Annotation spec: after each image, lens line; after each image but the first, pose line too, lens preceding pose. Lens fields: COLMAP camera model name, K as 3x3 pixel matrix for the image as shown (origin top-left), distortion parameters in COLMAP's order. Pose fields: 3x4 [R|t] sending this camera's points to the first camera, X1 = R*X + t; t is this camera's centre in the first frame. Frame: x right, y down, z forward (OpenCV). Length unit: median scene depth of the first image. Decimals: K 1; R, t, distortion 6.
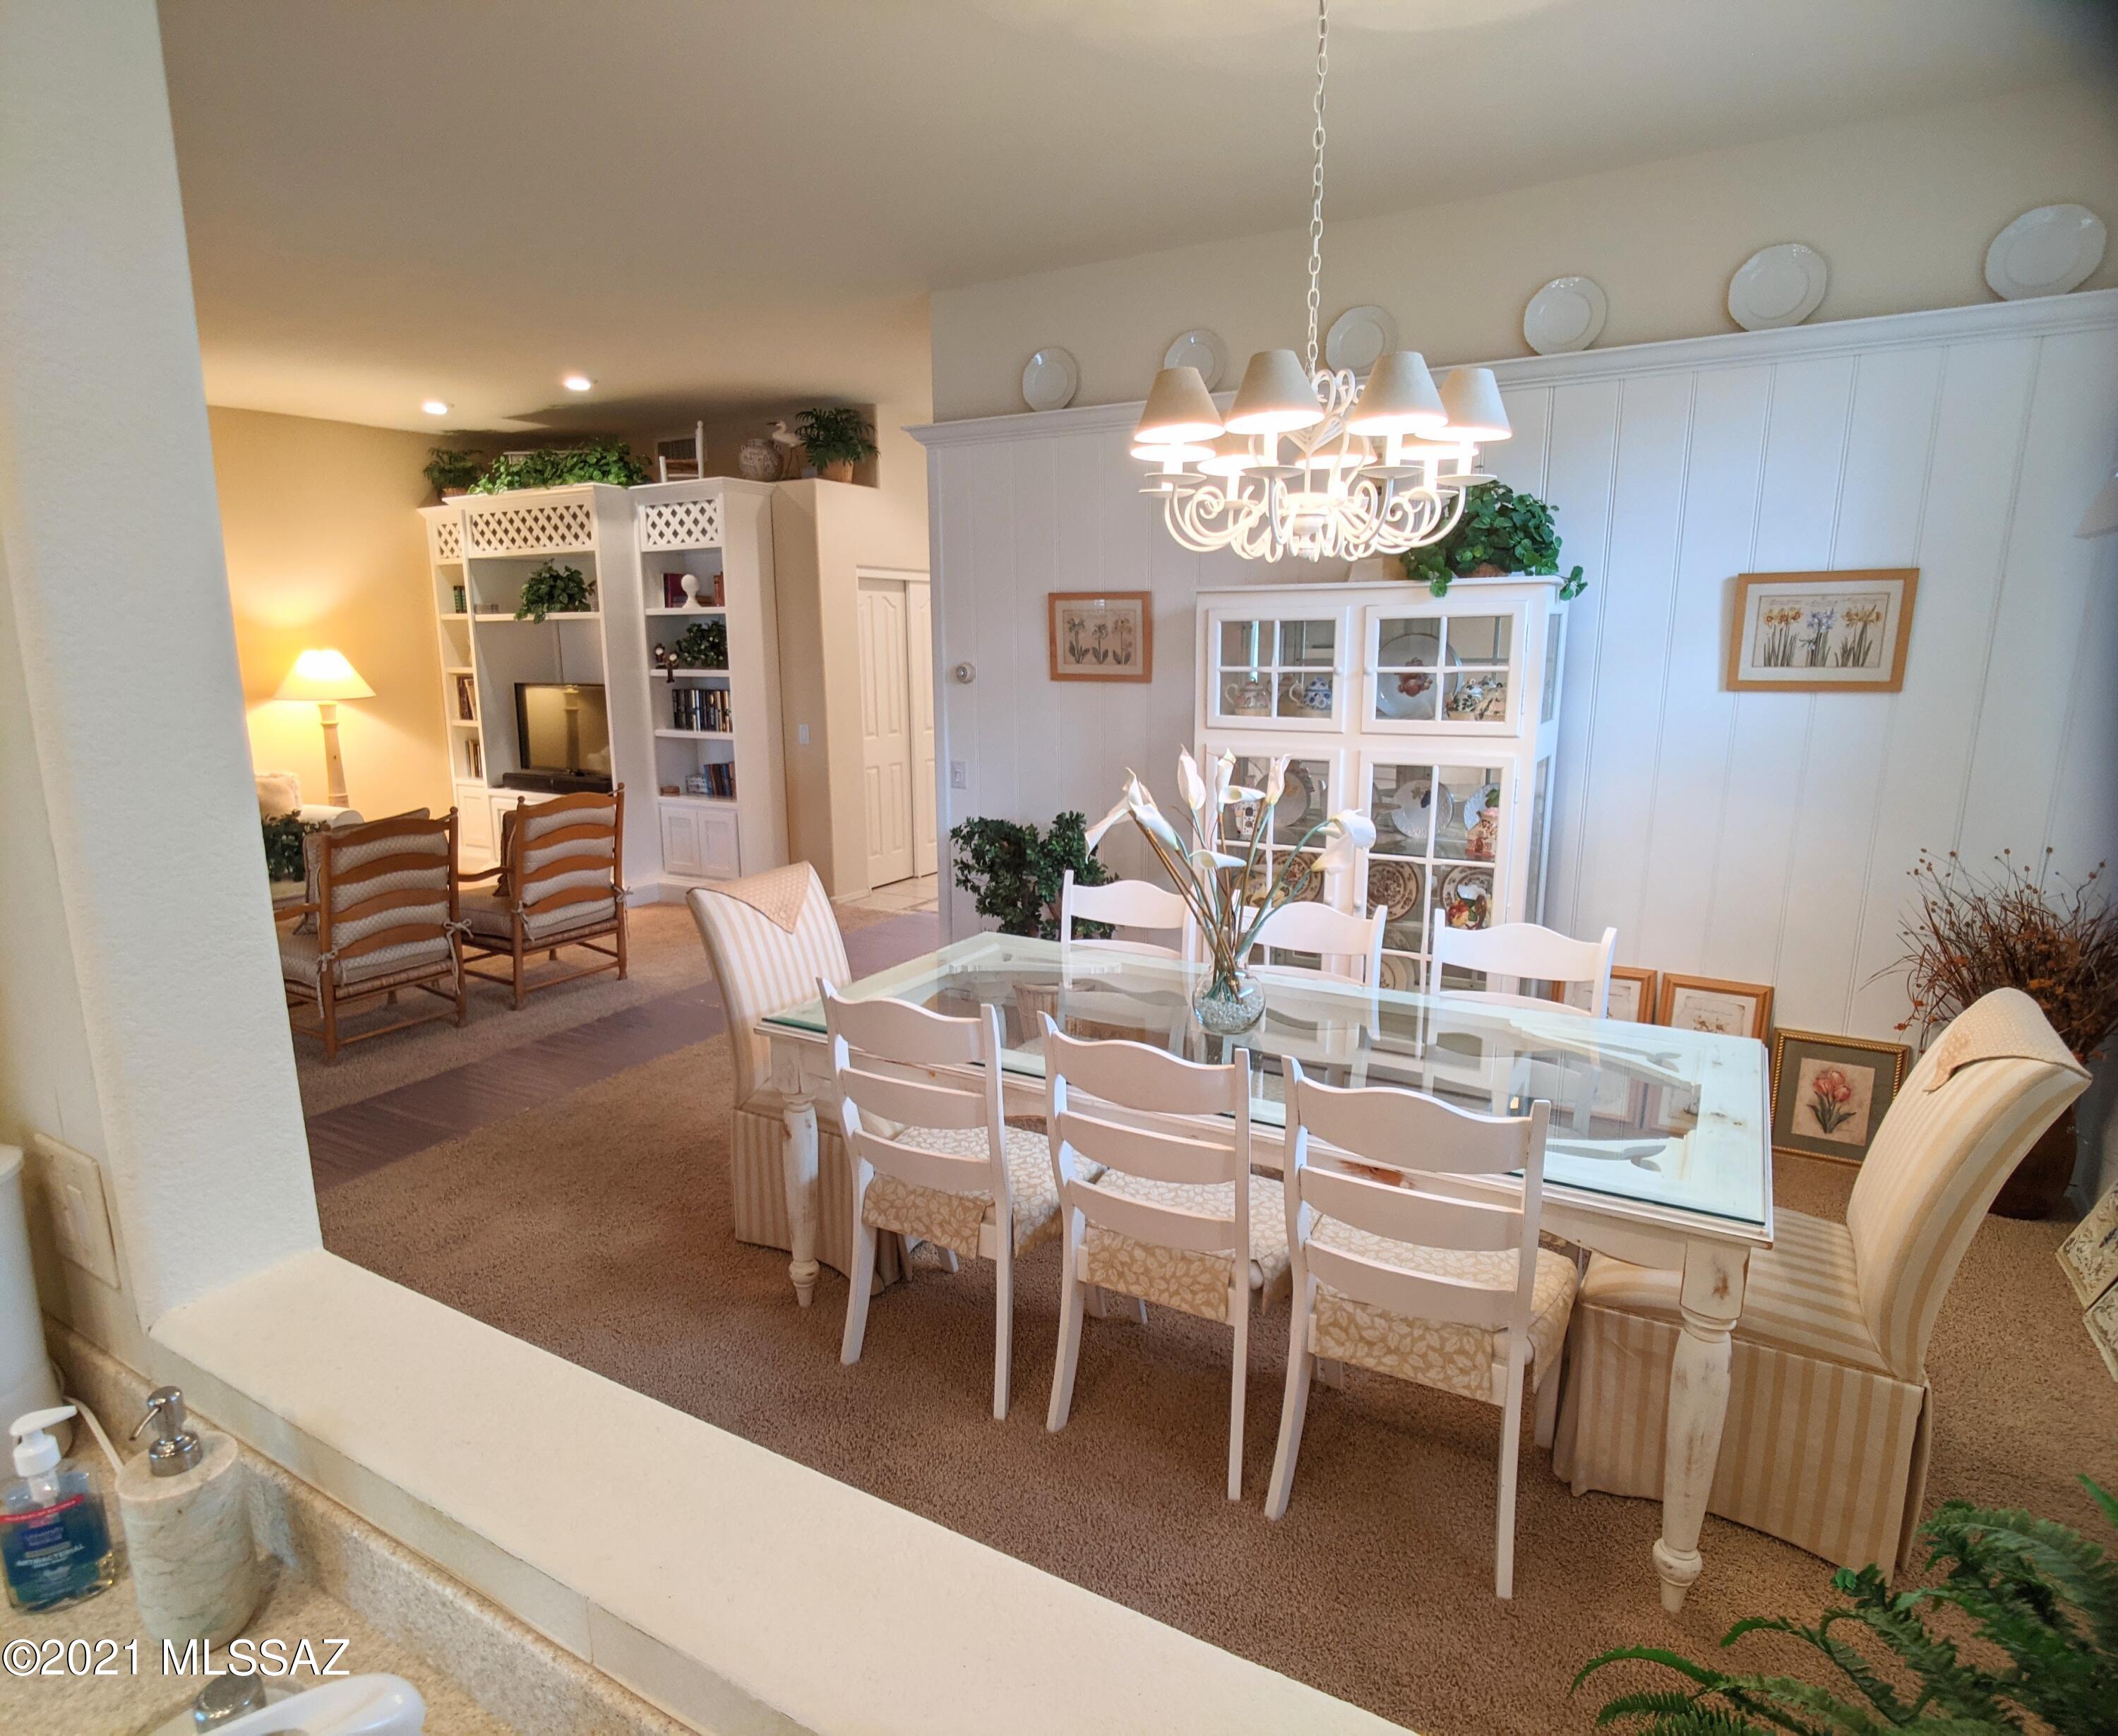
lens RADIAL K [[1226.4, 0, 996.3], [0, 1226.4, 885.4], [0, 0, 1]] dist [-0.004401, -0.000446]
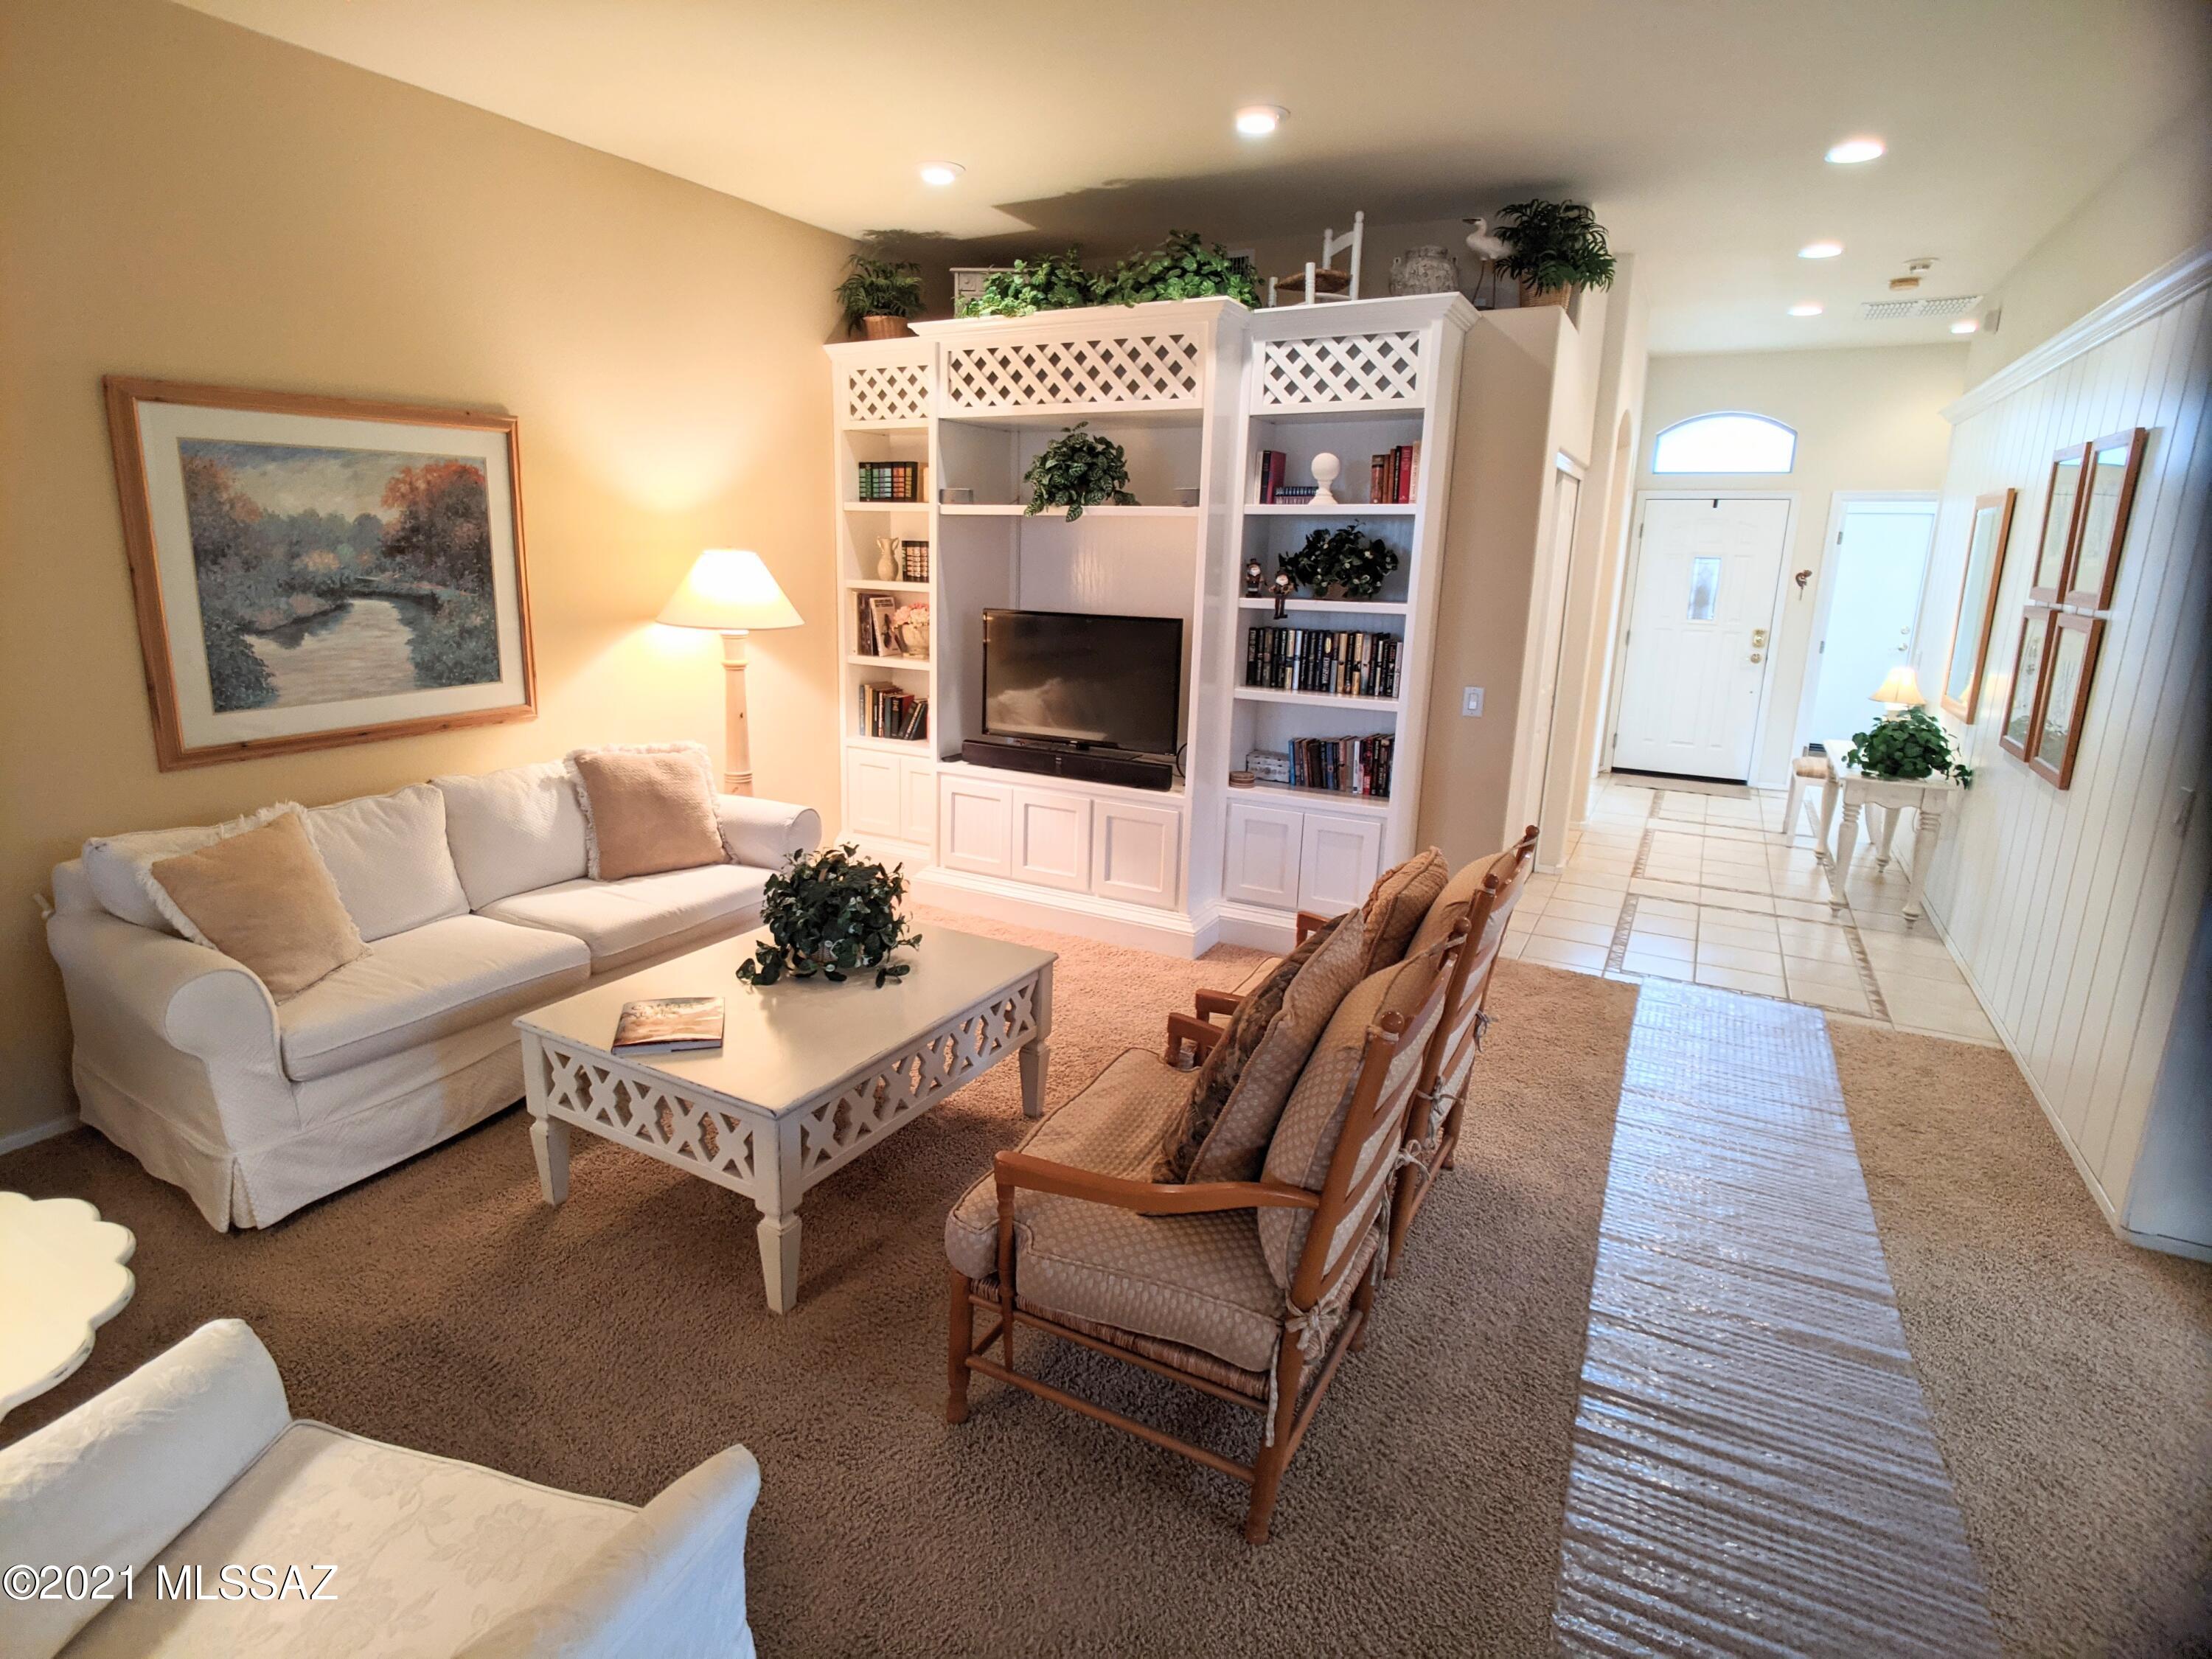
lens RADIAL K [[1171.6, 0, 1030.8], [0, 1171.6, 801.1], [0, 0, 1]] dist [-0.001243, -0.041640]
pose [[0.999208, 0.021403, 0.033553, -0.414110], [-0.021982, 0.999614, 0.016980, -0.076199], [-0.033177, -0.017704, 0.999293, 0.381651]]
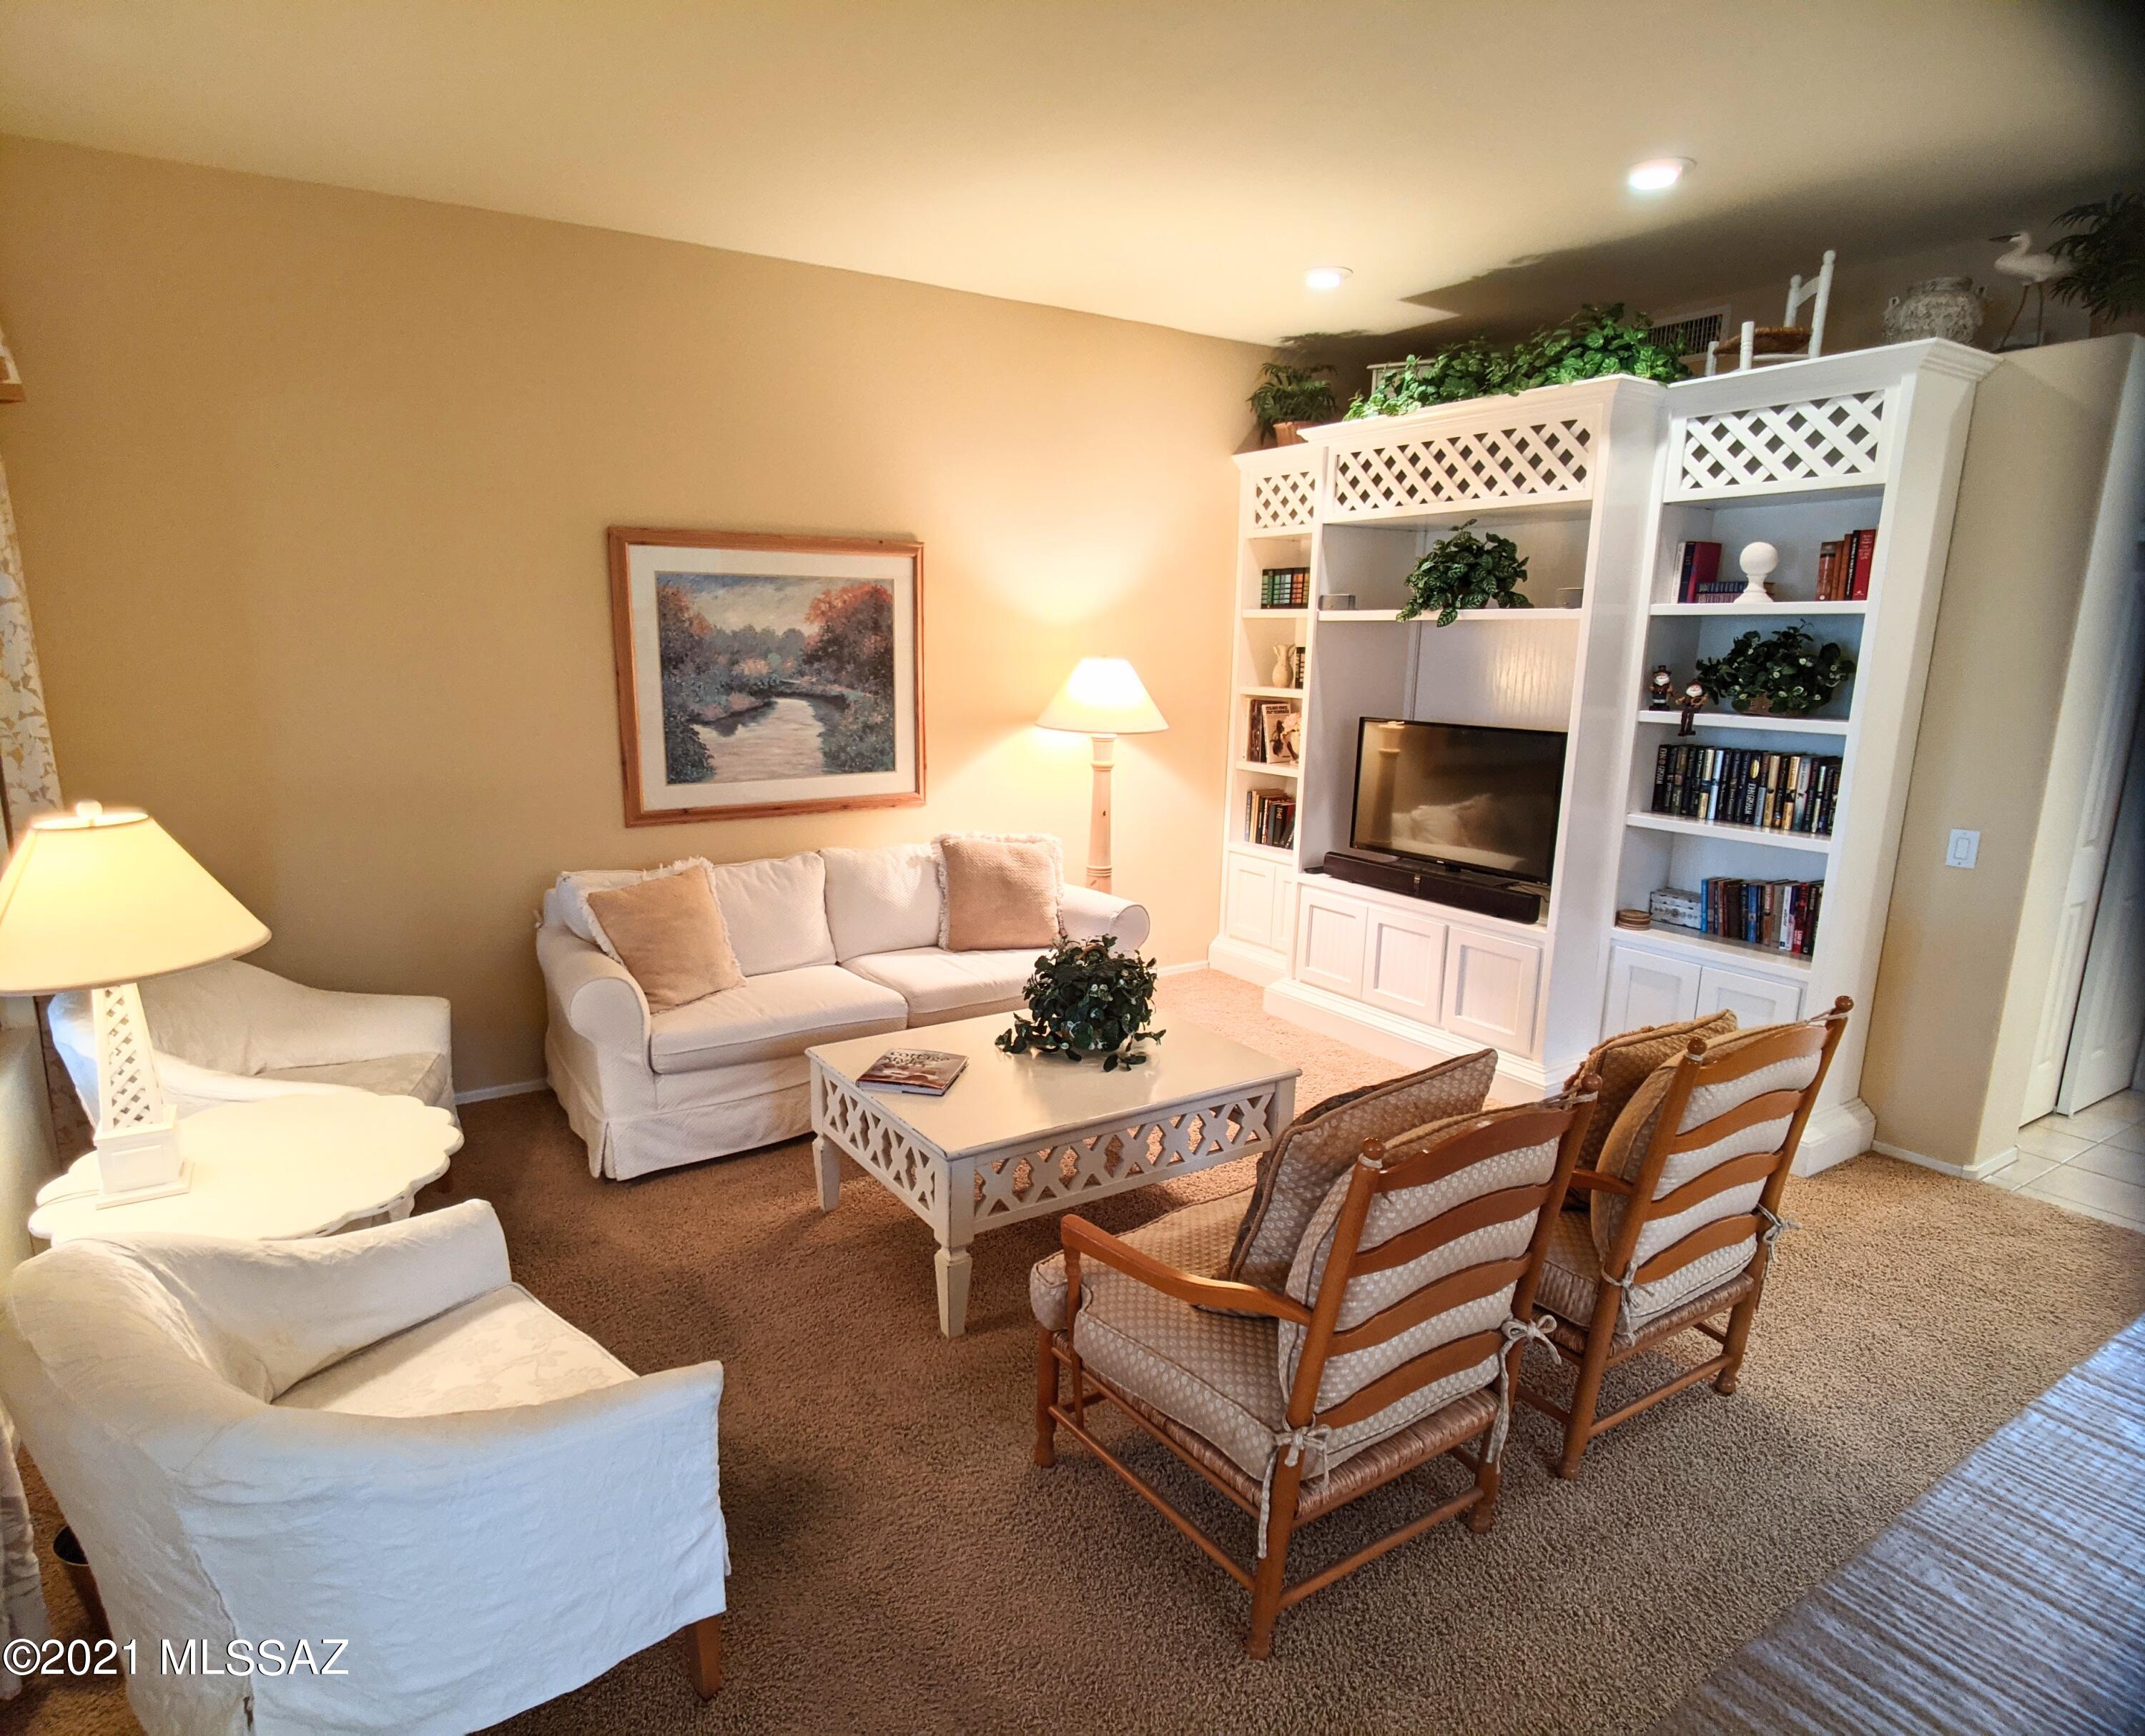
lens RADIAL K [[1217.0, 0, 1004.0], [0, 1217.0, 889.8], [0, 0, 1]] dist [-0.005146, 0.003983]
pose [[0.900669, 0.107080, -0.421105, -0.303401], [-0.104484, 0.994095, 0.029309, -0.079105], [0.421757, 0.017602, 0.906538, 0.365111]]
